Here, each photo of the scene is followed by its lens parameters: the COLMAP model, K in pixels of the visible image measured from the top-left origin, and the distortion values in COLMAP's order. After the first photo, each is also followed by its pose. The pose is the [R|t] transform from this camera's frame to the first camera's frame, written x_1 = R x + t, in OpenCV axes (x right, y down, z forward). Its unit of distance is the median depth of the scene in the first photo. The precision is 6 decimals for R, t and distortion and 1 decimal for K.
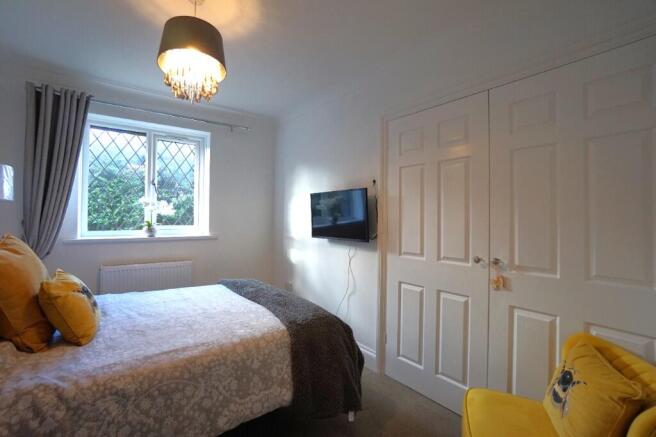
lens RADIAL K [[294.8, 0, 321.2], [0, 294.8, 213.2], [0, 0, 1]] dist [-0.056435, 0.022598]
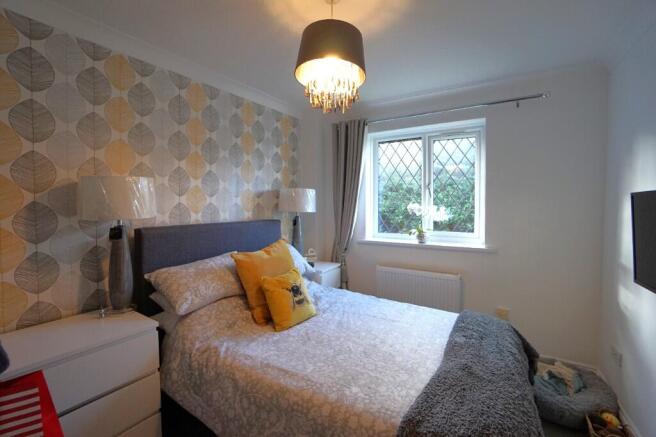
lens RADIAL K [[294.8, 0, 321.2], [0, 294.8, 213.2], [0, 0, 1]] dist [-0.056435, 0.022598]
pose [[0.347277, 0.019322, -0.937563, 0.360232], [0.014512, 0.999557, 0.025975, -0.082903], [0.937650, -0.022627, 0.346843, 0.557341]]
